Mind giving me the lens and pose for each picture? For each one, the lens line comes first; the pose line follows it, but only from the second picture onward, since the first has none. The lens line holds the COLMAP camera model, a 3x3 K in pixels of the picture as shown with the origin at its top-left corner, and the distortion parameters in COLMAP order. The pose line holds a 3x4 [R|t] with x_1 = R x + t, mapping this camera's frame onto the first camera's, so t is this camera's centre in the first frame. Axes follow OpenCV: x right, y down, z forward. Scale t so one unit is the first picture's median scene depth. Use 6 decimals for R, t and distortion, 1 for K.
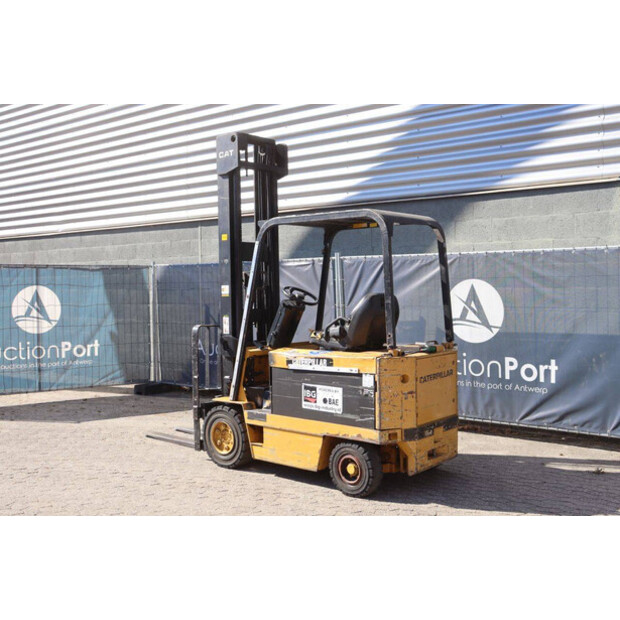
lens RADIAL K [[707.0, 0, 312.2], [0, 707.0, 303.6], [0, 0, 1]] dist [-0.022722, 0.000000]
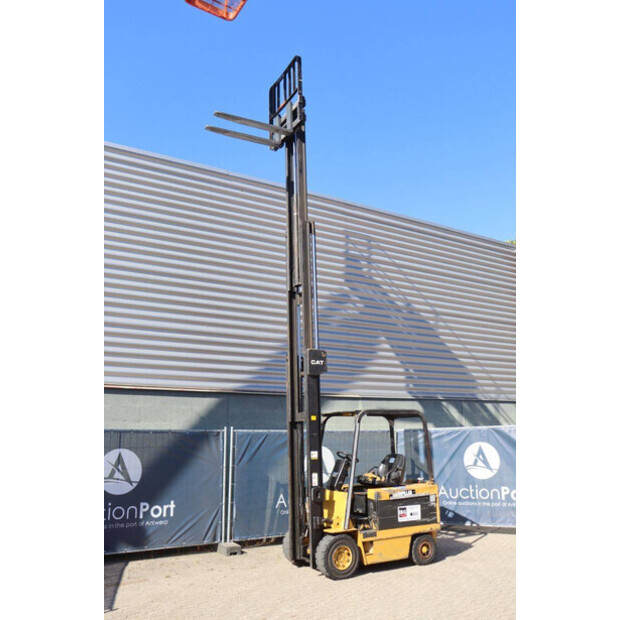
lens RADIAL K [[525.4, 0, 308.2], [0, 525.4, 314.5], [0, 0, 1]] dist [-0.118421, 0.088289]
pose [[0.350213, 0.228546, 0.908360, -1.277029], [0.034672, 0.965948, -0.256403, -0.024410], [-0.936028, 0.121291, 0.330363, 0.694655]]
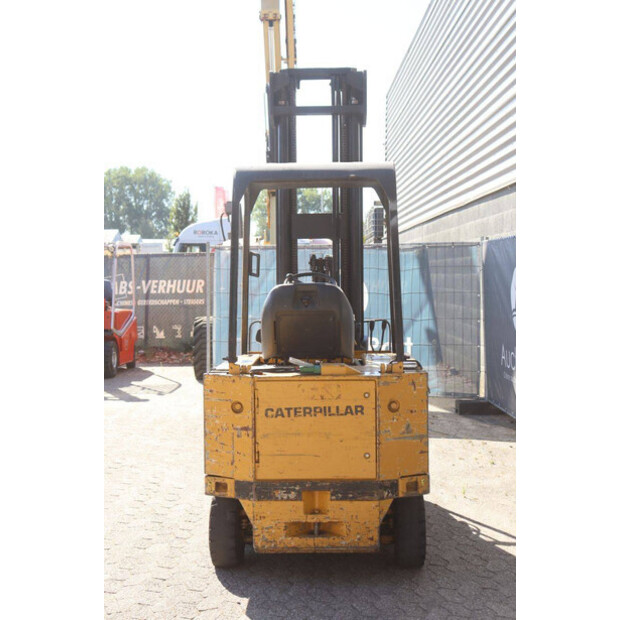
lens RADIAL K [[937.8, 0, 316.3], [0, 937.8, 309.2], [0, 0, 1]] dist [0.097873, 0.000000]
pose [[0.633944, 0.032329, -0.772703, 0.776805], [-0.017100, 0.999468, 0.027788, -0.013974], [0.773190, -0.004403, 0.634159, 0.420604]]
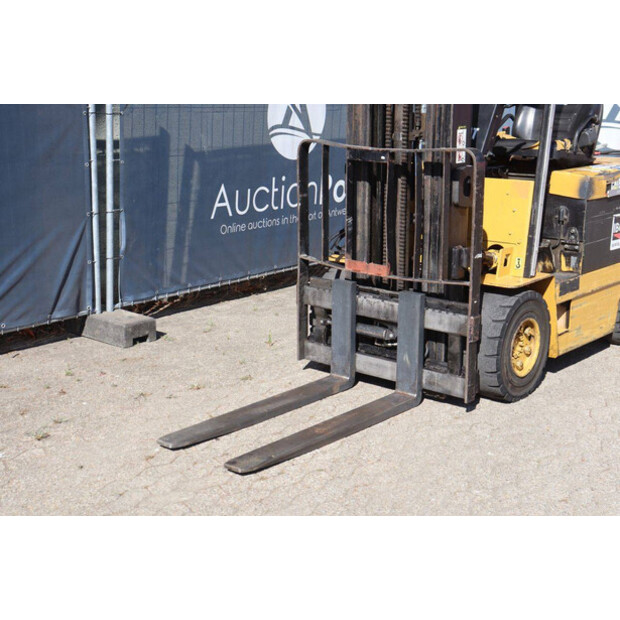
lens RADIAL K [[924.4, 0, 307.3], [0, 924.4, 298.9], [0, 0, 1]] dist [0.113220, 0.000000]
pose [[0.014333, -0.211986, 0.977168, -0.875660], [0.015826, 0.977194, 0.211759, -0.004554], [-0.999772, 0.012429, 0.017361, 1.217068]]
